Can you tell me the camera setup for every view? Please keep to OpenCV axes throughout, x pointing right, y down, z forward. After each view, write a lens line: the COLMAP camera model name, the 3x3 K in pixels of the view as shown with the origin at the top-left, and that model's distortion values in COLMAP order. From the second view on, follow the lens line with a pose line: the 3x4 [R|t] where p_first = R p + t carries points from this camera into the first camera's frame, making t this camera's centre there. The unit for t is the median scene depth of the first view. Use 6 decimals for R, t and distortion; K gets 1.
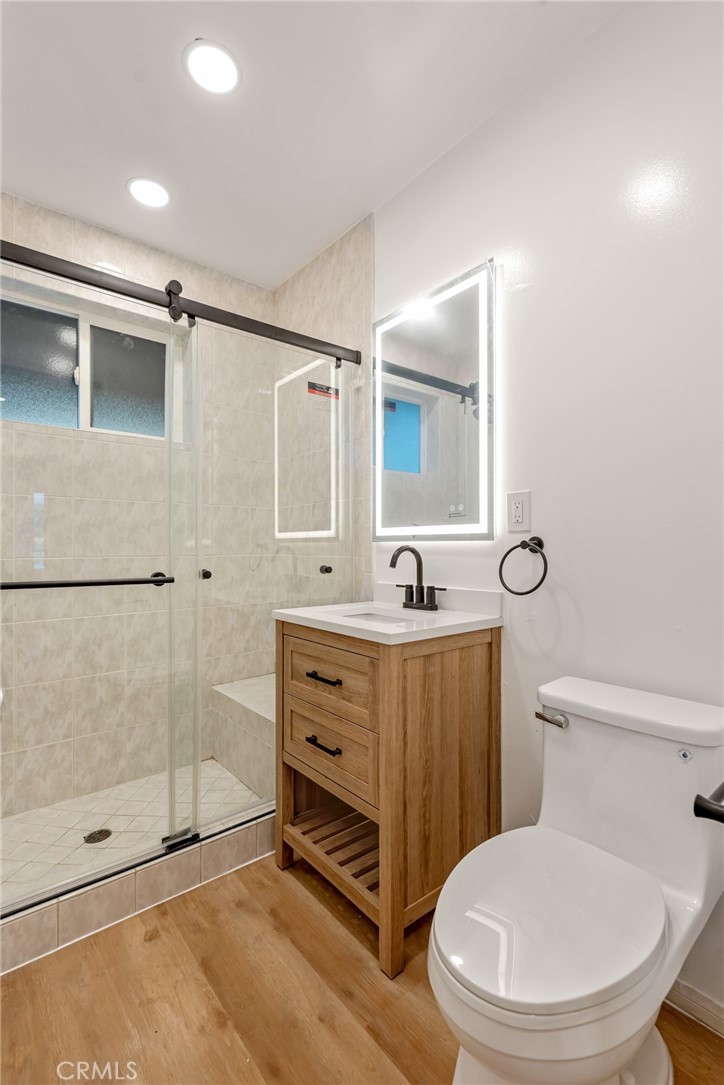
lens RADIAL K [[482.5, 0, 362.0], [0, 482.5, 542.5], [0, 0, 1]] dist [-0.000532, 0.000119]
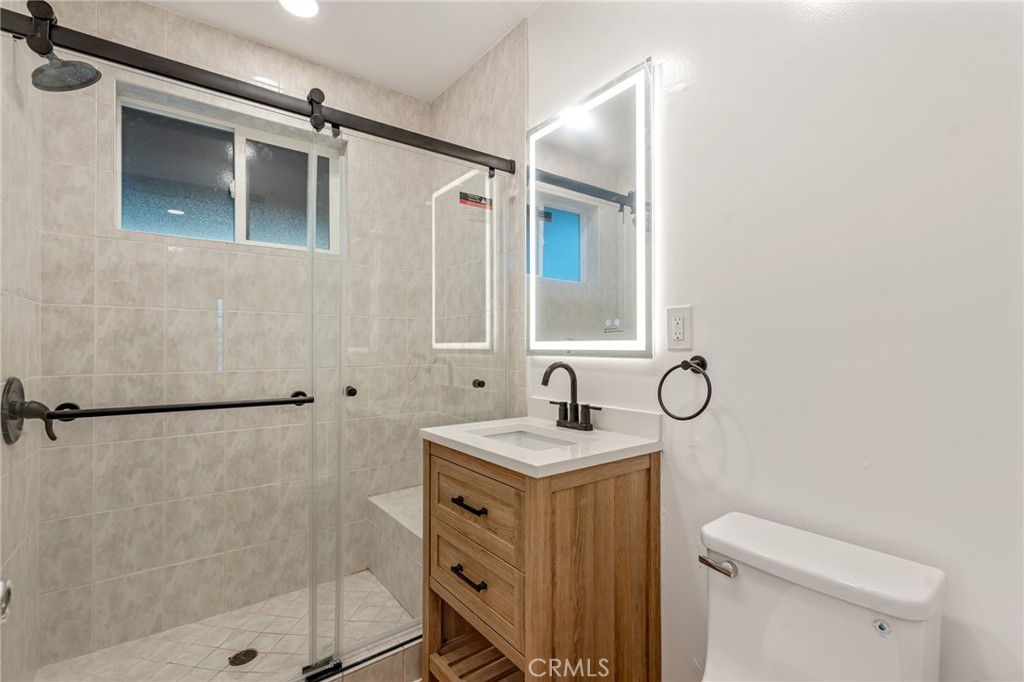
lens RADIAL K [[455.4, 0, 508.4], [0, 455.4, 339.7], [0, 0, 1]] dist [-0.000532, 0.000119]
pose [[0.999040, 0.001525, -0.043781, 0.029877], [-0.001972, 0.999946, -0.010175, -0.027682], [0.043763, 0.010252, 0.998989, 0.095511]]
